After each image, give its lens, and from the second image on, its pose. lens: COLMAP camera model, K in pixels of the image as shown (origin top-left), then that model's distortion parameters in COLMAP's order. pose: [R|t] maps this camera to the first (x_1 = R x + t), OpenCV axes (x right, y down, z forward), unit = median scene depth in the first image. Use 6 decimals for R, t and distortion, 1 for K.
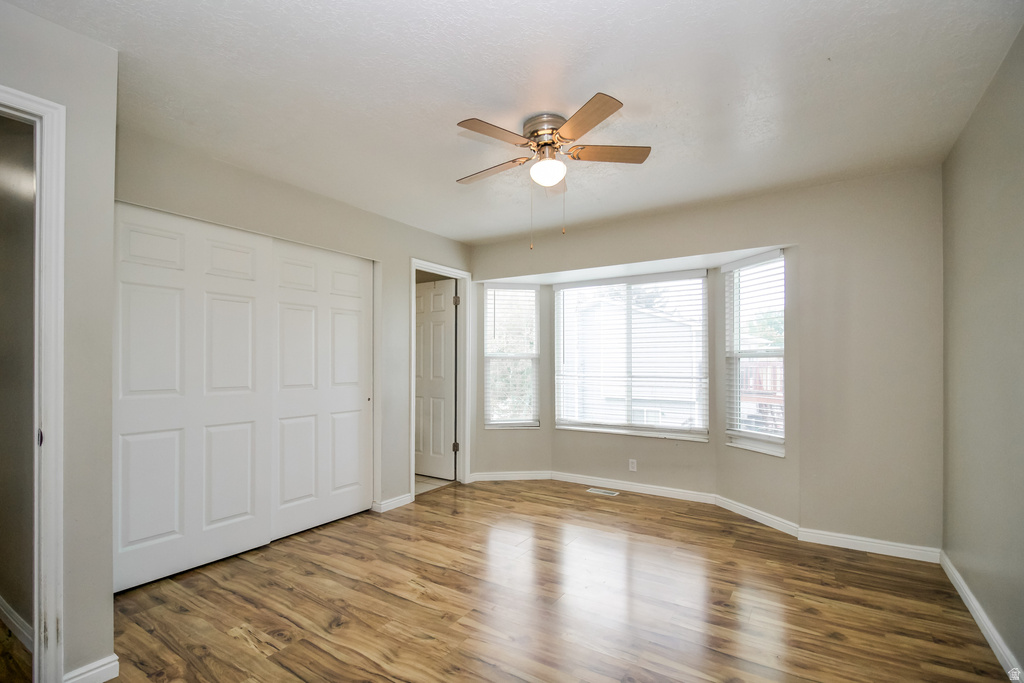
lens RADIAL K [[502.5, 0, 501.5], [0, 502.5, 358.1], [0, 0, 1]] dist [0.020645, -0.005056]
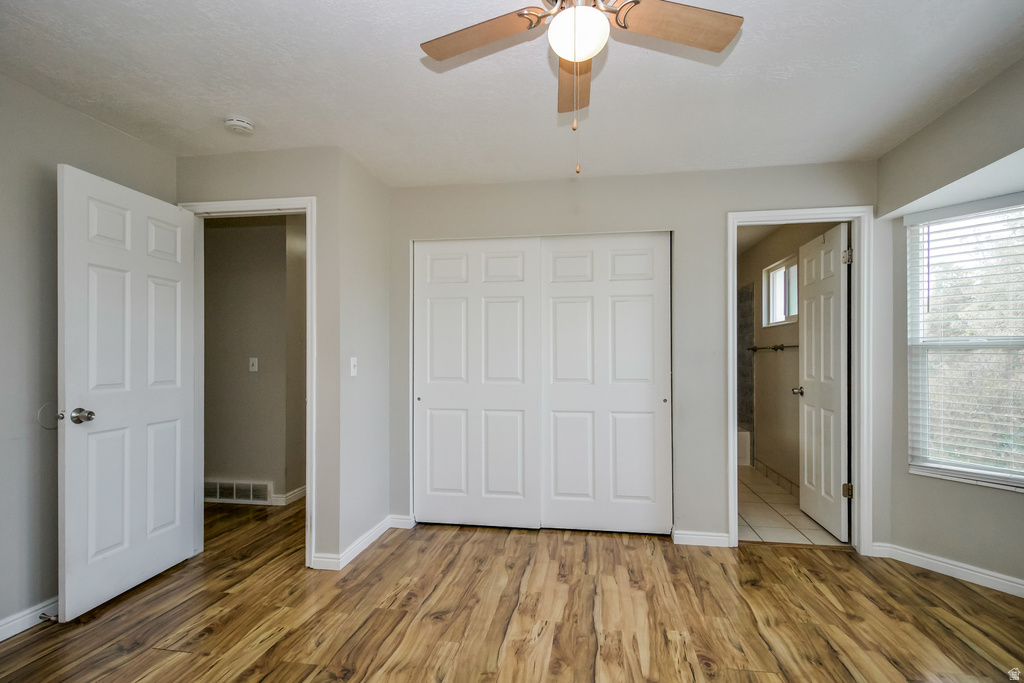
lens RADIAL K [[502.5, 0, 507.7], [0, 502.5, 350.9], [0, 0, 1]] dist [0.020645, -0.005056]
pose [[0.391510, -0.007678, -0.920142, 0.455032], [0.010173, 0.999940, -0.004016, 0.001784], [0.920117, -0.007788, 0.391565, 0.509154]]
